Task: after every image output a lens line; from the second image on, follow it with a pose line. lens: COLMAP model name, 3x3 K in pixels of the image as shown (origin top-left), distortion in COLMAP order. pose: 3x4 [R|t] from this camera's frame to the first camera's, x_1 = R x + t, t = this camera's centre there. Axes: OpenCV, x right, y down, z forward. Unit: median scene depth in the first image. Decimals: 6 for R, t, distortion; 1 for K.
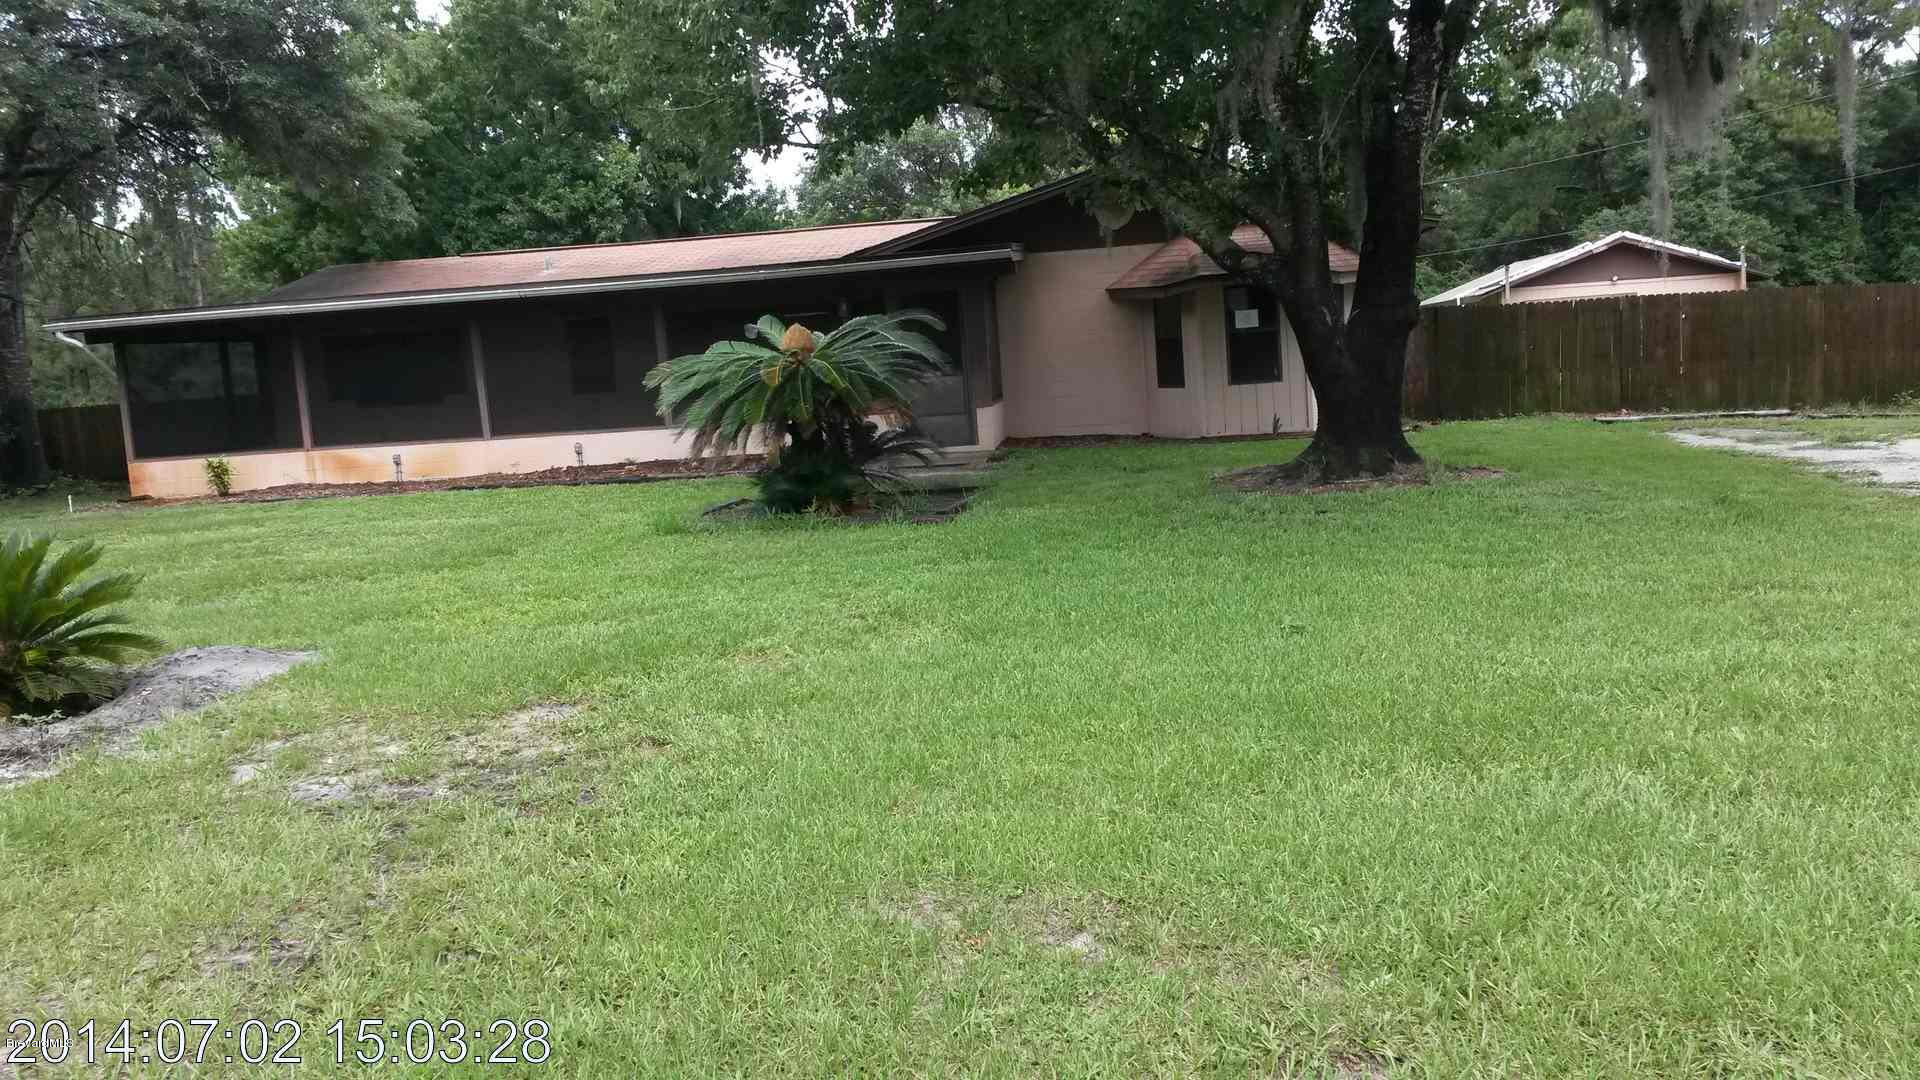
lens RADIAL K [[1561.4, 0, 933.9], [0, 1561.4, 467.4], [0, 0, 1]] dist [0.077922, -0.032420]
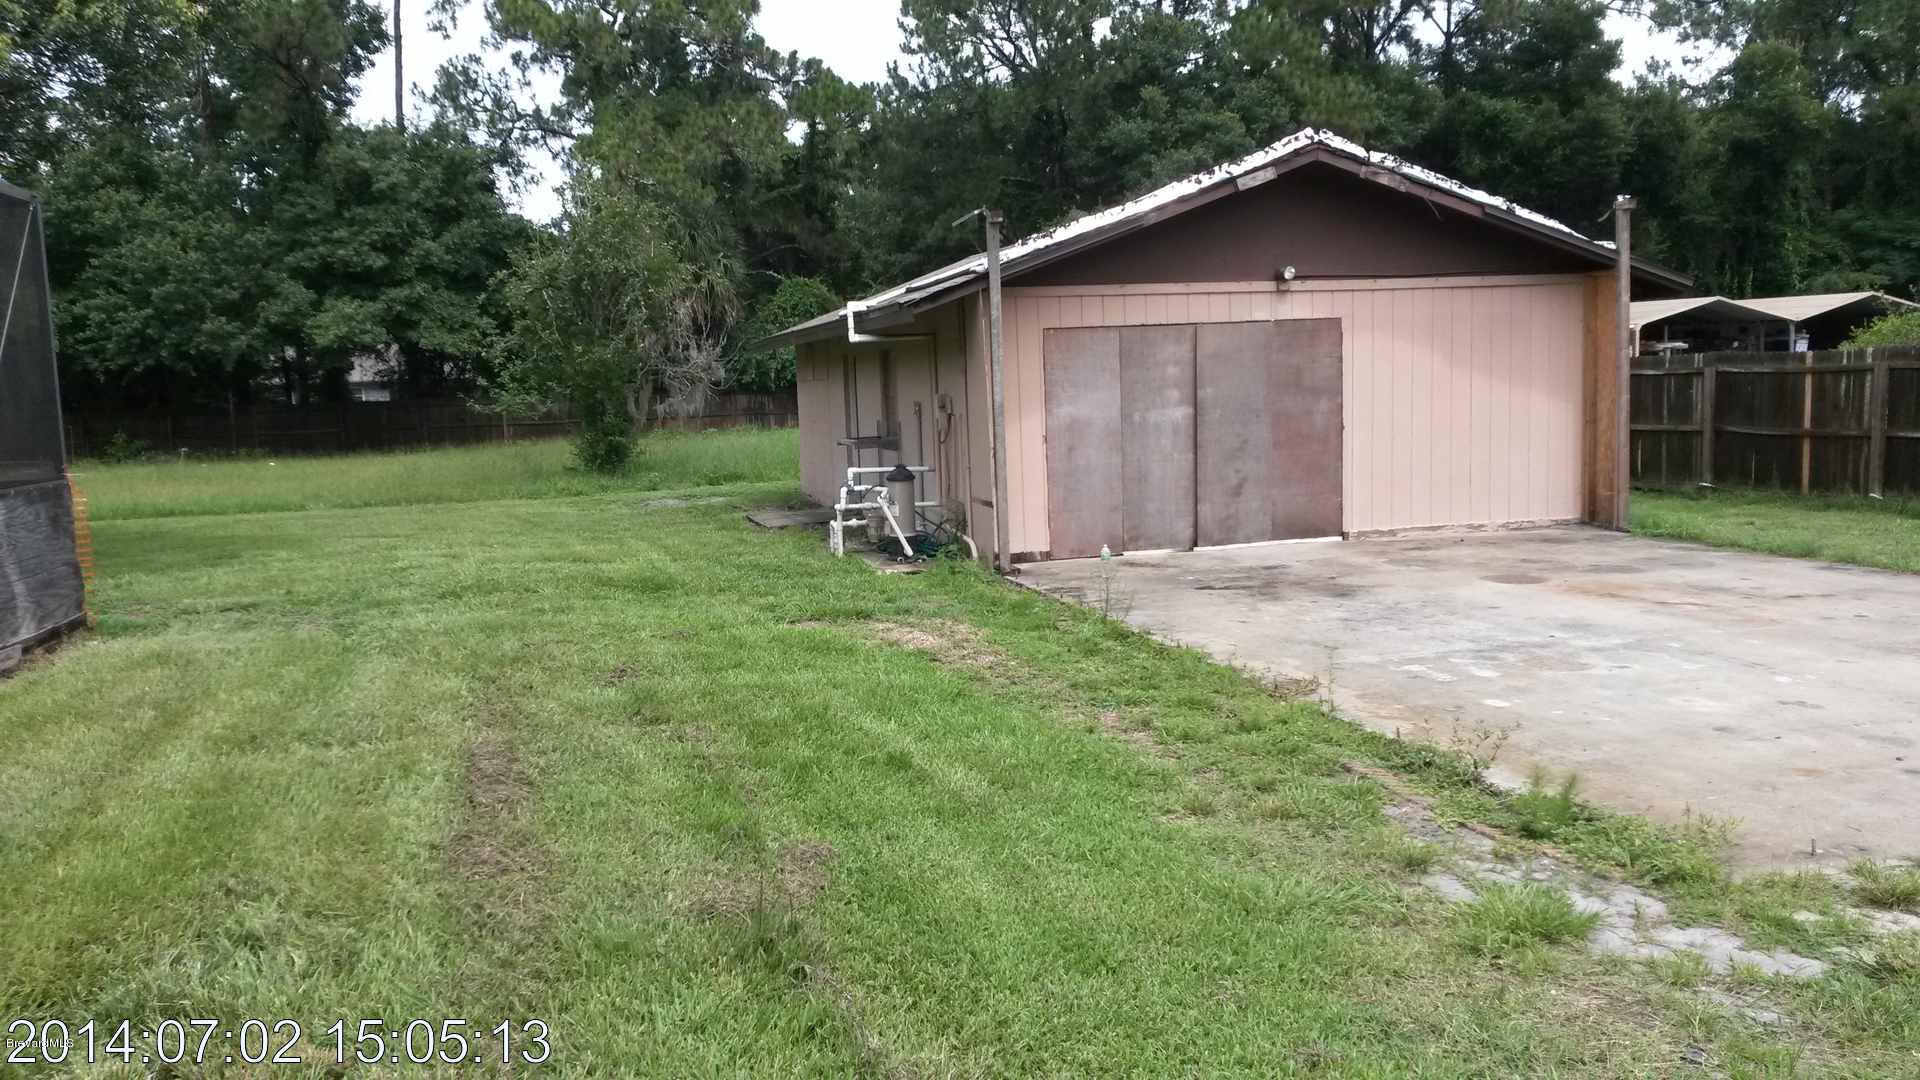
lens RADIAL K [[1561.4, 0, 952.8], [0, 1561.4, 538.1], [0, 0, 1]] dist [0.077922, -0.032420]
pose [[0.930630, -0.002146, 0.365955, 0.672651], [-0.006260, 0.999743, 0.021781, -0.193974], [-0.365907, -0.022561, 0.930378, 1.992934]]
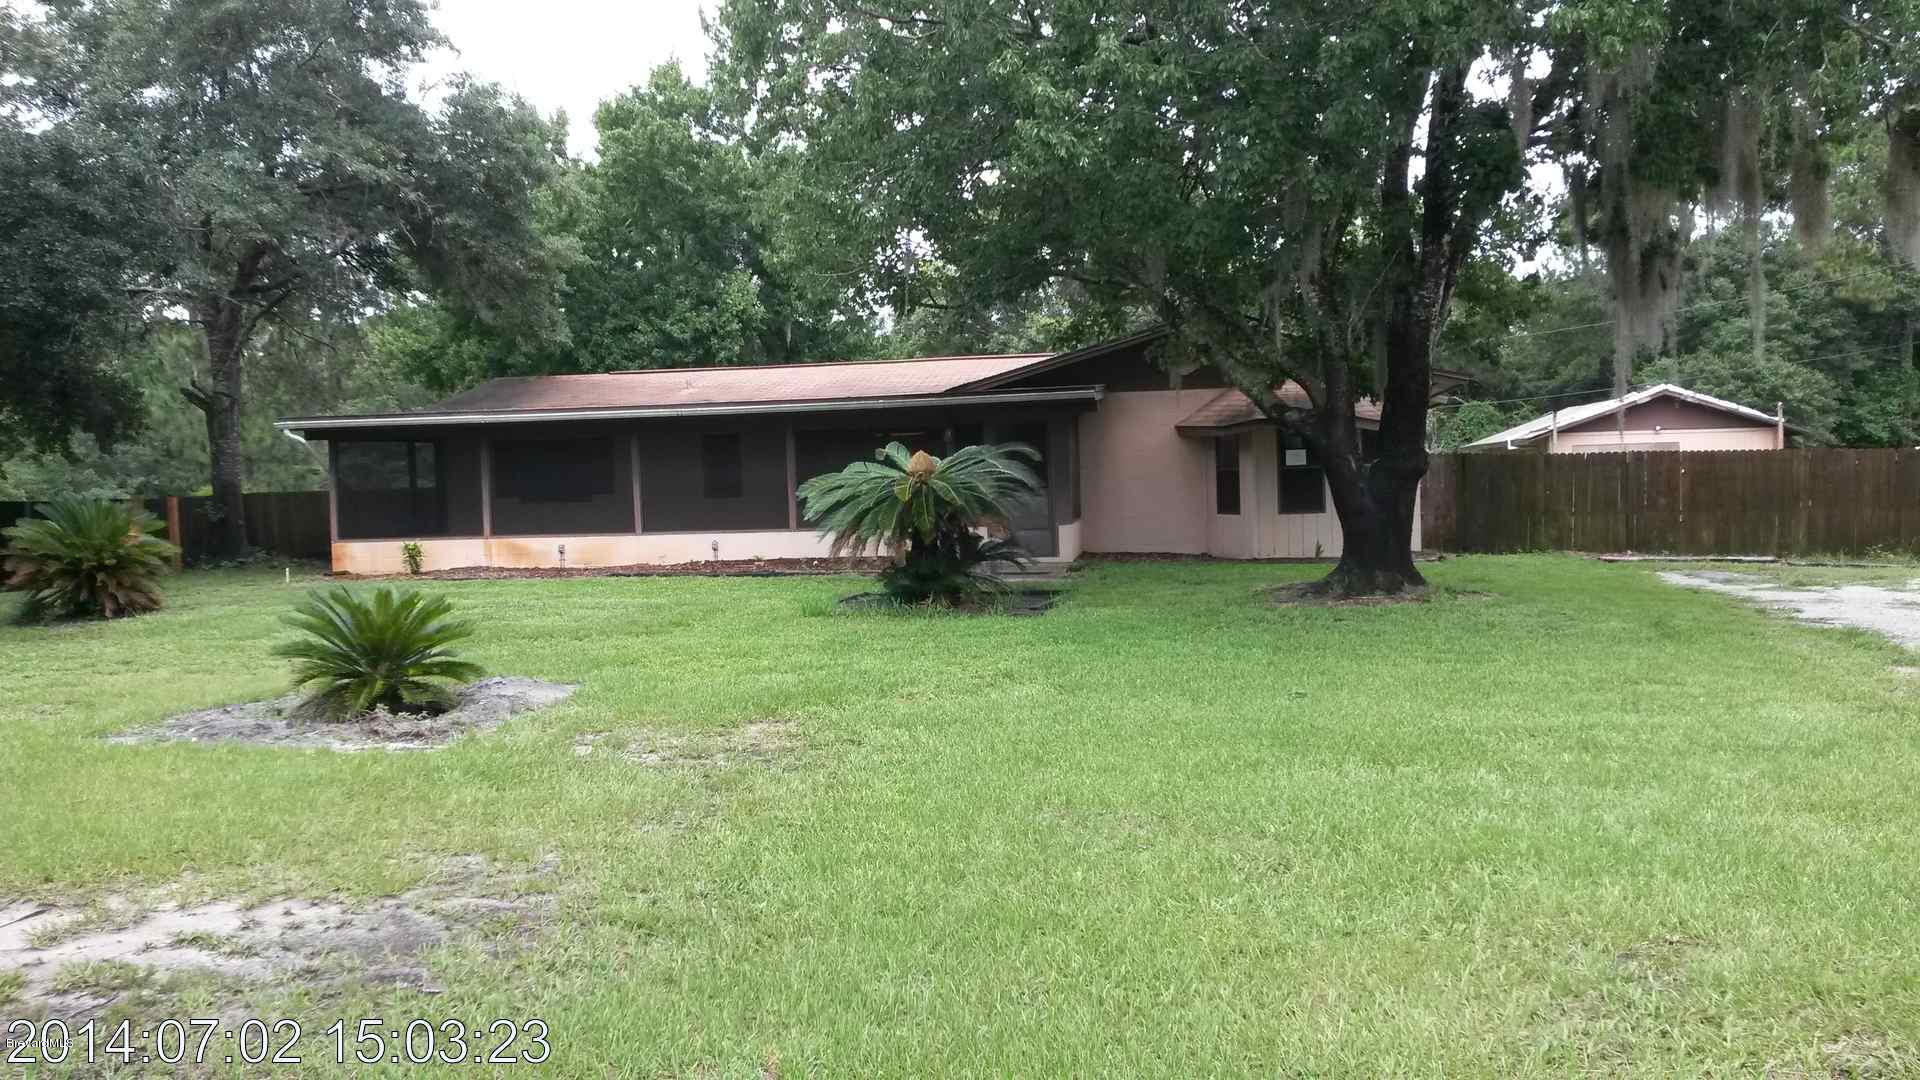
lens RADIAL K [[1561.4, 0, 977.0], [0, 1561.4, 536.2], [0, 0, 1]] dist [0.077922, -0.032420]
pose [[0.999034, 0.041495, -0.014471, -0.016585], [-0.041894, 0.998716, -0.028487, 0.006043], [0.013270, 0.029065, 0.999489, -0.164442]]
